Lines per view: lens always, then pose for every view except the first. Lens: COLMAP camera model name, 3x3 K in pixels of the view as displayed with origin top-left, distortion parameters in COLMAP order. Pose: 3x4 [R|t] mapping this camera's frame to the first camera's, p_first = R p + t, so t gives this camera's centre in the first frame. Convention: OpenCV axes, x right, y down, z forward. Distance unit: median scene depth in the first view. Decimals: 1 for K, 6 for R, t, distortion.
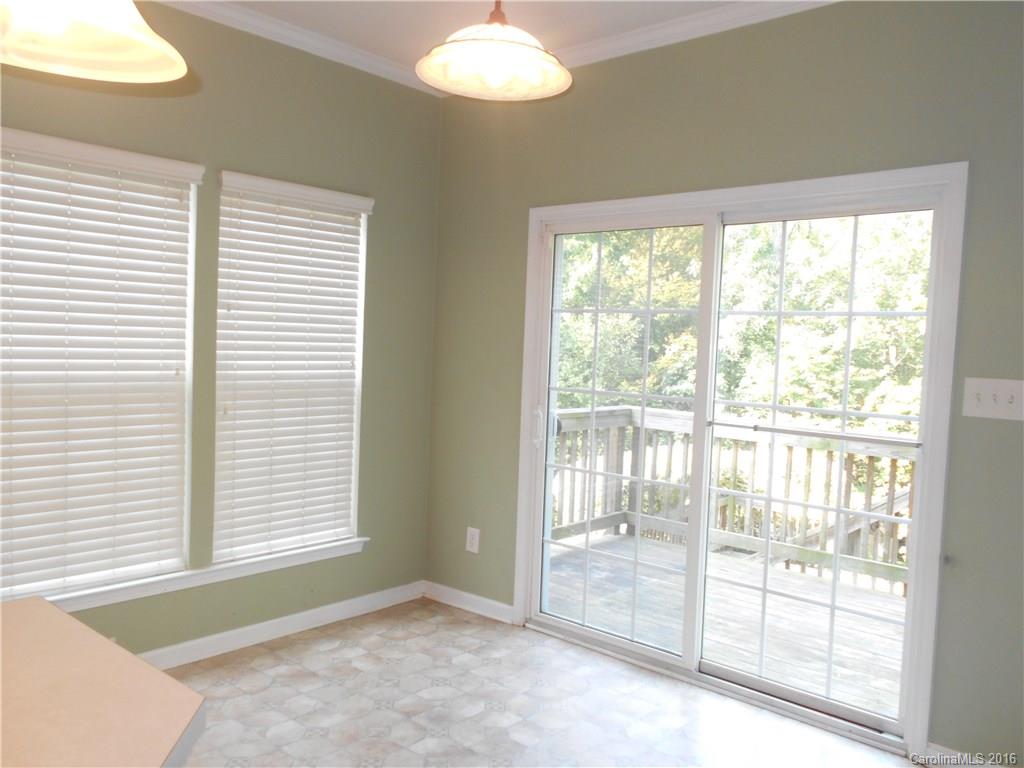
lens RADIAL K [[818.4, 0, 512.0], [0, 818.4, 384.0], [0, 0, 1]] dist [-0.065553, 0.073763]
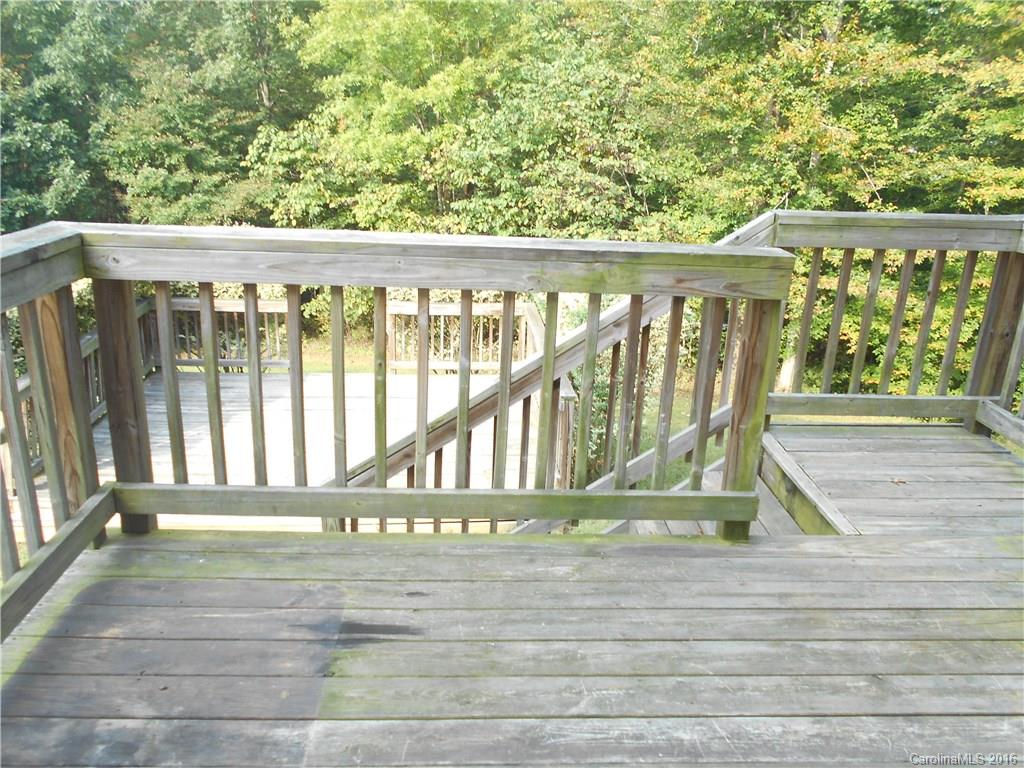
lens RADIAL K [[818.4, 0, 512.0], [0, 818.4, 384.0], [0, 0, 1]] dist [-0.065553, 0.073763]
pose [[0.717081, -0.234043, 0.656520, 0.007419], [0.025836, 0.950215, 0.310522, -0.003277], [-0.696511, -0.205708, 0.687428, 0.148655]]
